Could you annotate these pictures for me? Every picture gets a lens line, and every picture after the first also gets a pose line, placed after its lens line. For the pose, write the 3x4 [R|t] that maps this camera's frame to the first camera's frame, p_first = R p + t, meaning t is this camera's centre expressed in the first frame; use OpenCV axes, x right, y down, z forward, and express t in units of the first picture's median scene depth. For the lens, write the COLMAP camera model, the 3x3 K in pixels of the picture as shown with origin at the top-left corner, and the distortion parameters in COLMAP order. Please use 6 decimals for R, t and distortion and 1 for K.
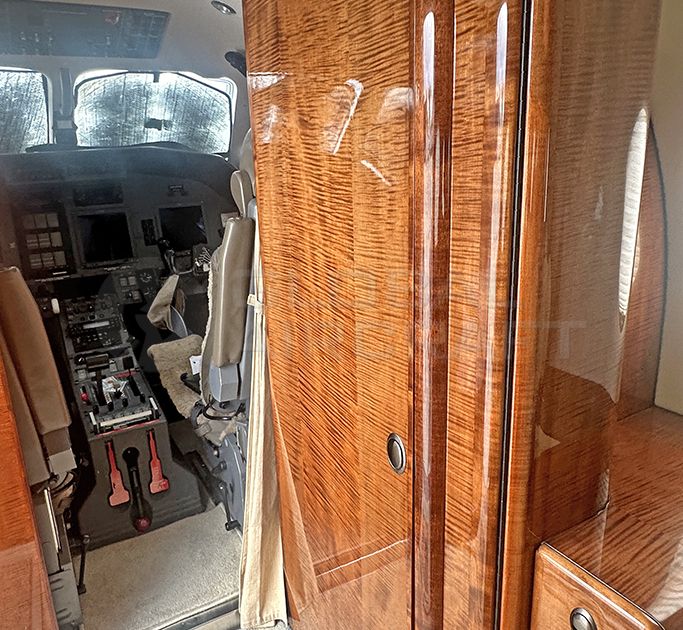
lens RADIAL K [[572.6, 0, 341.5], [0, 572.6, 315.0], [0, 0, 1]] dist [-0.004055, -0.007713]
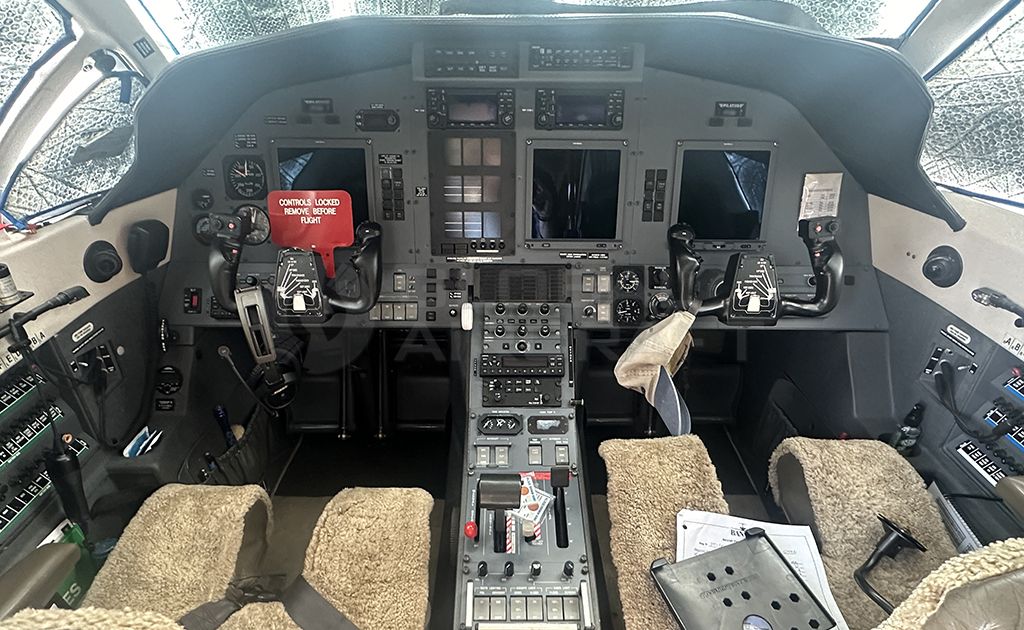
lens RADIAL K [[519.3, 0, 528.5], [0, 519.3, 317.5], [0, 0, 1]] dist [-0.000341, 0.000355]
pose [[0.865230, 0.289548, -0.409315, -0.225083], [-0.172822, 0.938589, 0.298635, -0.171525], [0.470648, -0.187649, 0.862136, 0.556283]]
